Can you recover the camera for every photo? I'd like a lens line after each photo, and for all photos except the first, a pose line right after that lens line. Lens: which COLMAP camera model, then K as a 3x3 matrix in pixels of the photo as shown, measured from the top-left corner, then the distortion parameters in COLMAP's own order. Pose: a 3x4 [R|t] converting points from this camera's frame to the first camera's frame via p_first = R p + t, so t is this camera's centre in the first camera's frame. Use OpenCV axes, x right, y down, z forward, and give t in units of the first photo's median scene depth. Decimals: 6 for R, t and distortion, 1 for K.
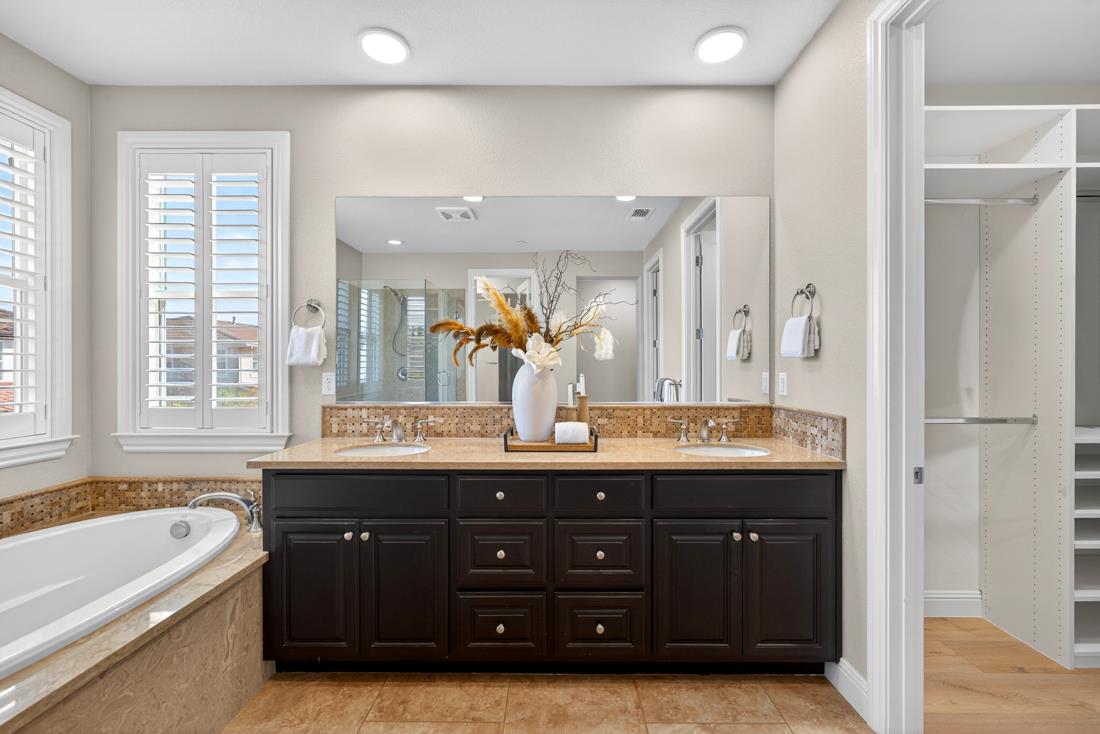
lens RADIAL K [[446.2, 0, 553.9], [0, 446.2, 368.3], [0, 0, 1]] dist [-0.004355, 0.000727]
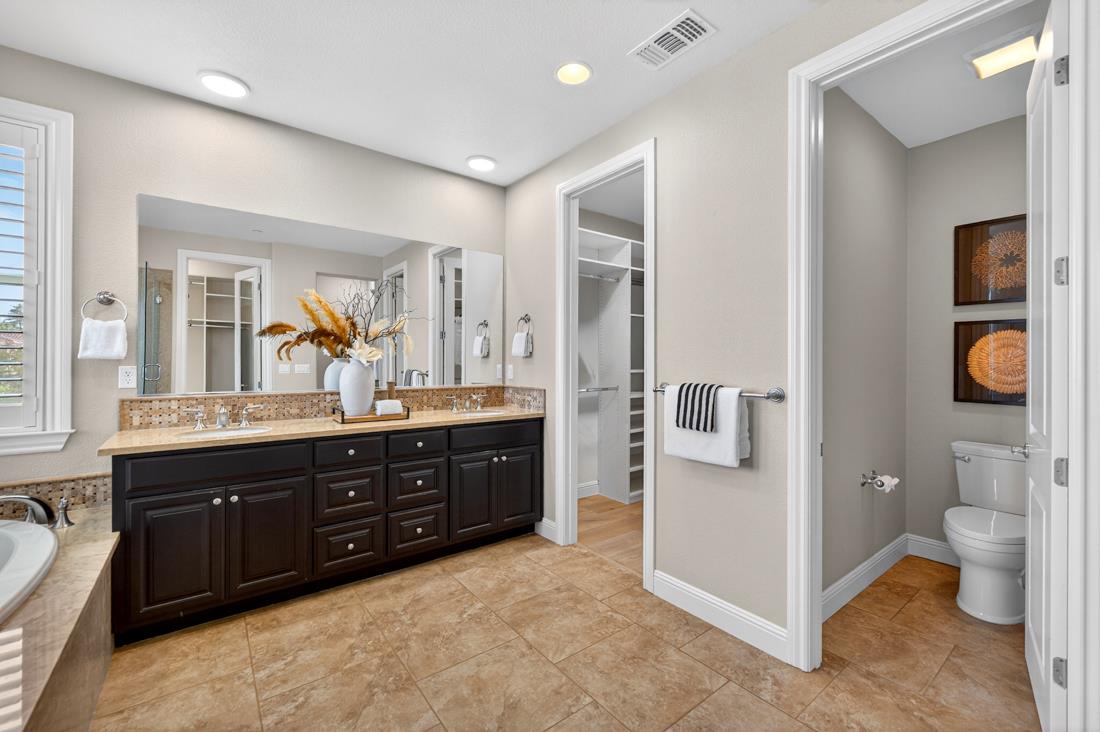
lens RADIAL K [[446.2, 0, 557.2], [0, 446.2, 357.8], [0, 0, 1]] dist [-0.004355, 0.000727]
pose [[0.785594, 0.007074, 0.618701, -0.408994], [-0.004257, 0.999973, -0.006027, -0.008919], [-0.618727, 0.002101, 0.785603, -0.442106]]
